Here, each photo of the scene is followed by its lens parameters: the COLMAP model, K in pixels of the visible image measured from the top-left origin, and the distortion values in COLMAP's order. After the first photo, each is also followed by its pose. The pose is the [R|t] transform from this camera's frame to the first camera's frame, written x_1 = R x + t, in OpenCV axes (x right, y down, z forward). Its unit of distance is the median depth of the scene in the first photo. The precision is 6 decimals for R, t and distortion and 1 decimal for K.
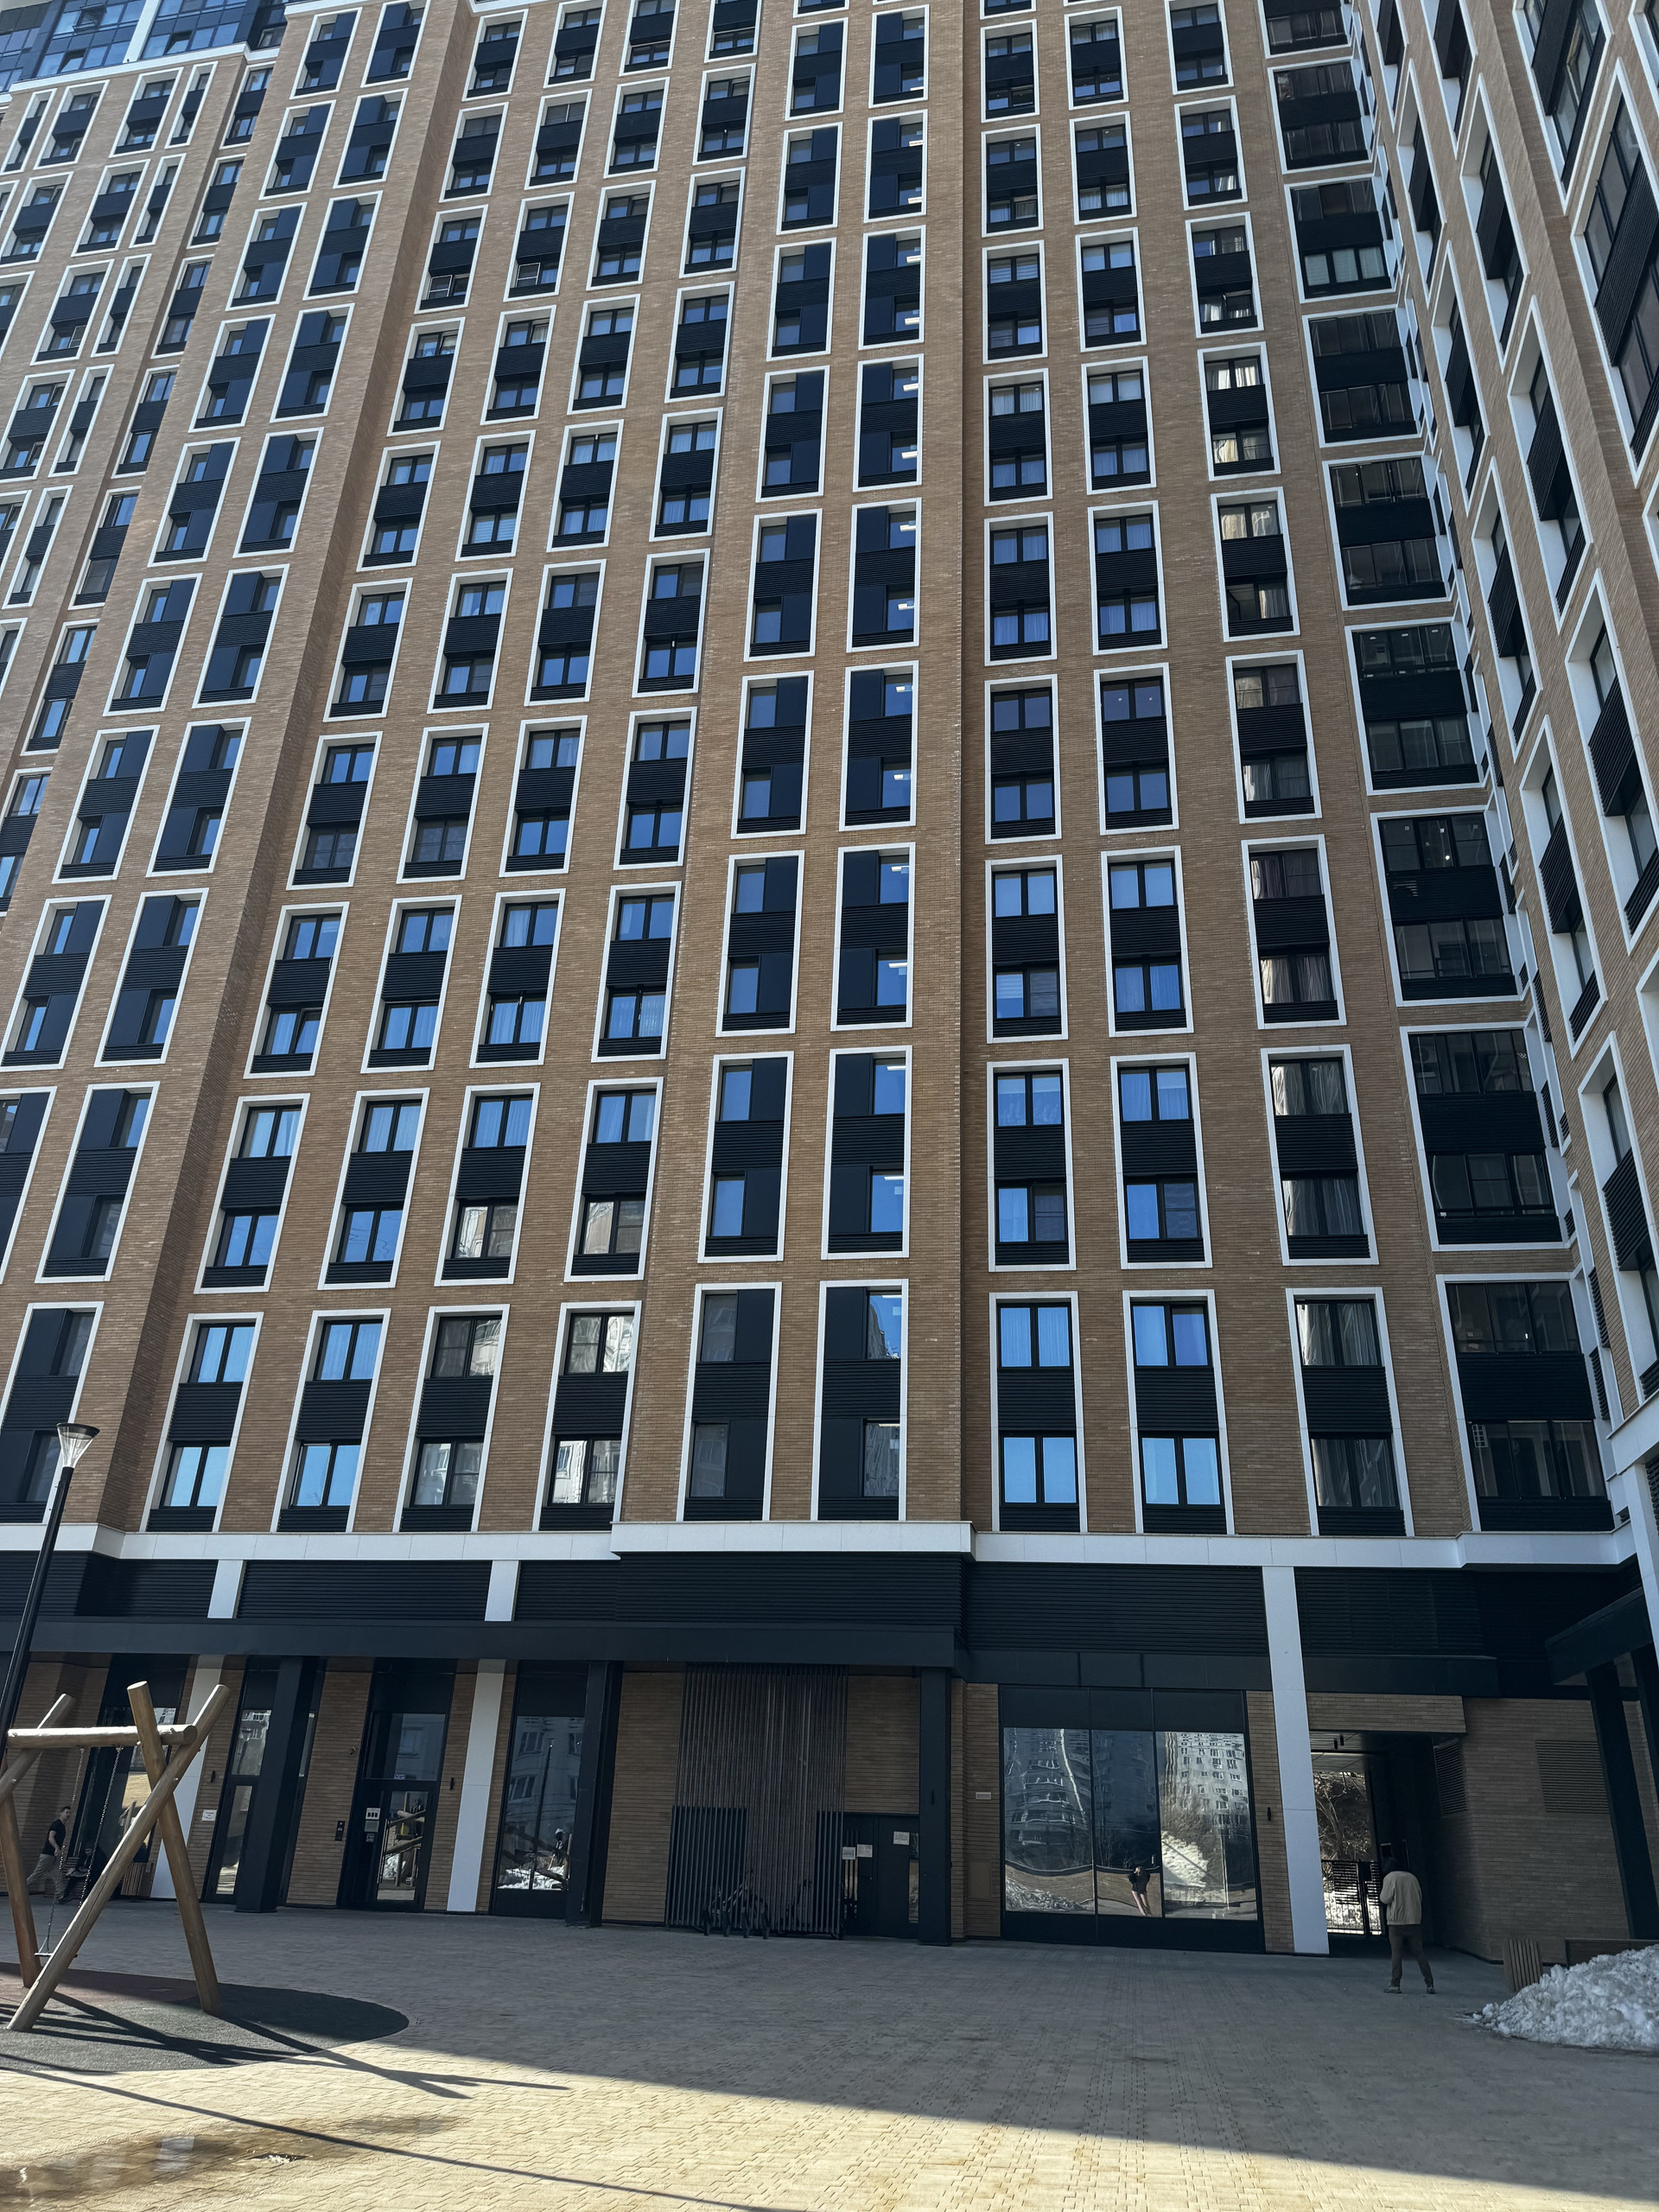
lens RADIAL K [[1553.1, 0, 822.5], [0, 1553.1, 1107.9], [0, 0, 1]] dist [0.010882, -0.028934]
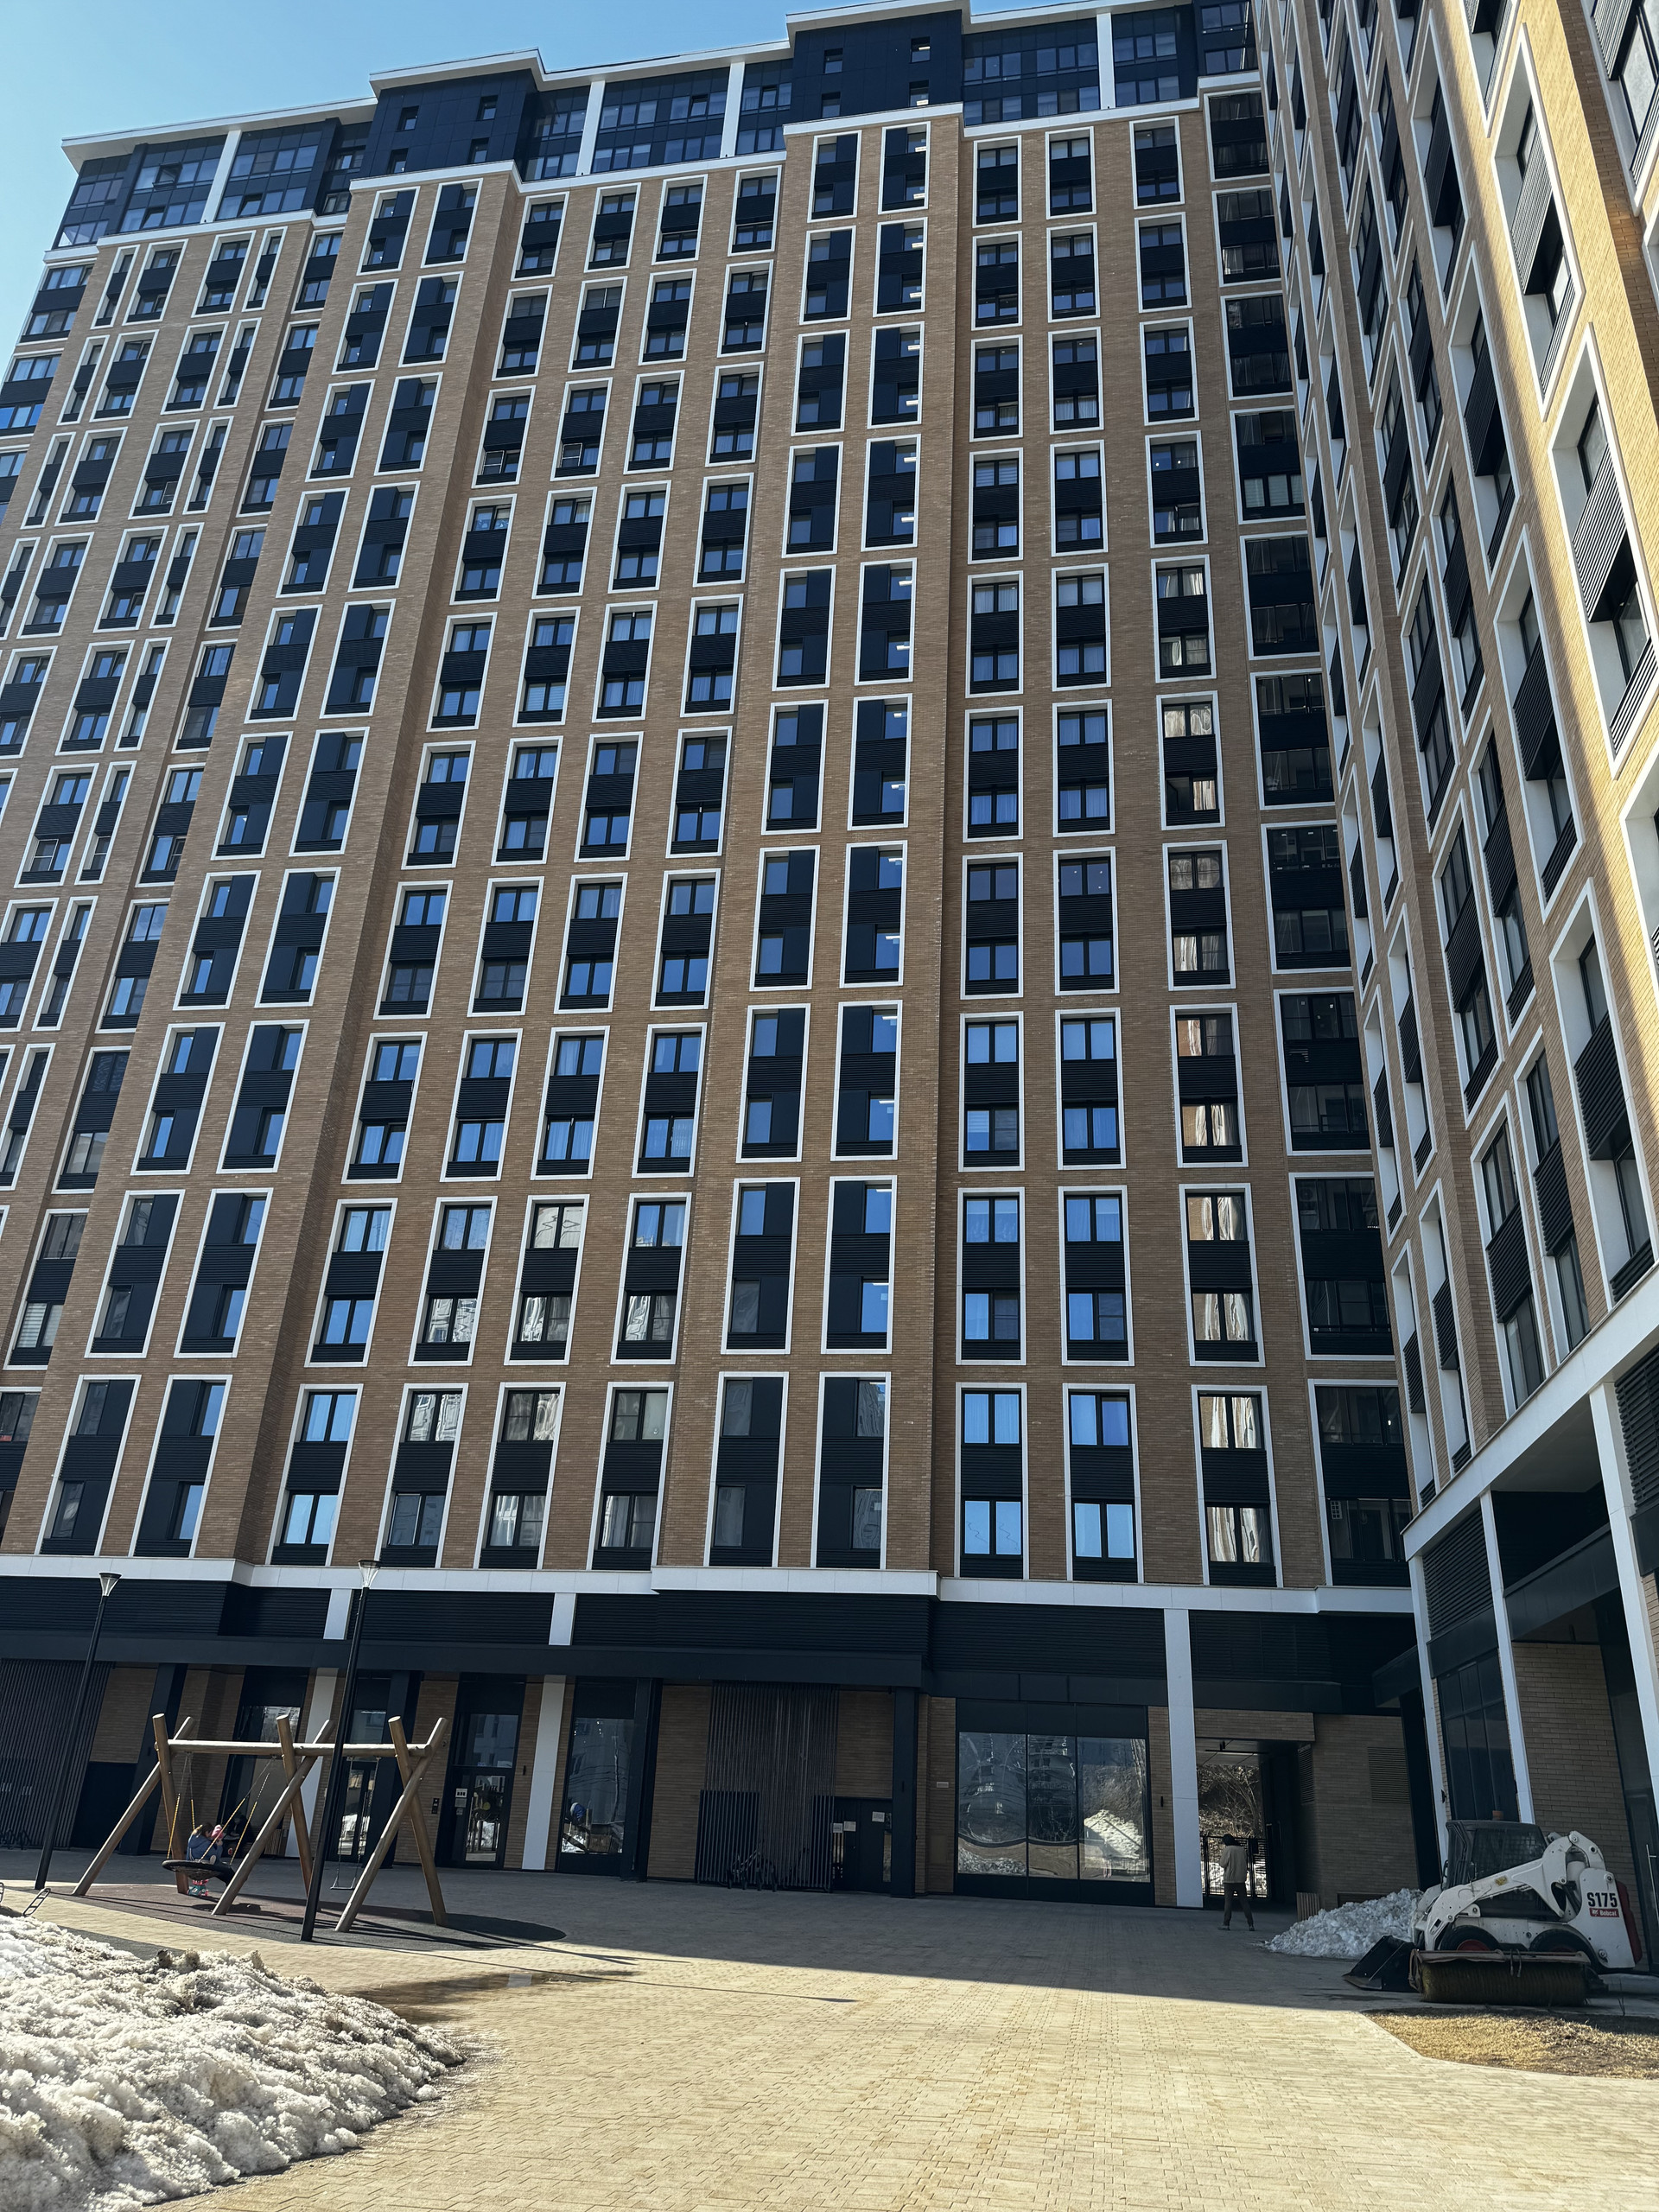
lens RADIAL K [[1553.1, 0, 826.1], [0, 1553.1, 1122.4], [0, 0, 1]] dist [0.010882, -0.028934]
pose [[0.999863, 0.013777, 0.009203, -0.009495], [-0.013971, 0.999674, 0.021357, -0.101021], [-0.008905, -0.021483, 0.999730, -0.210126]]
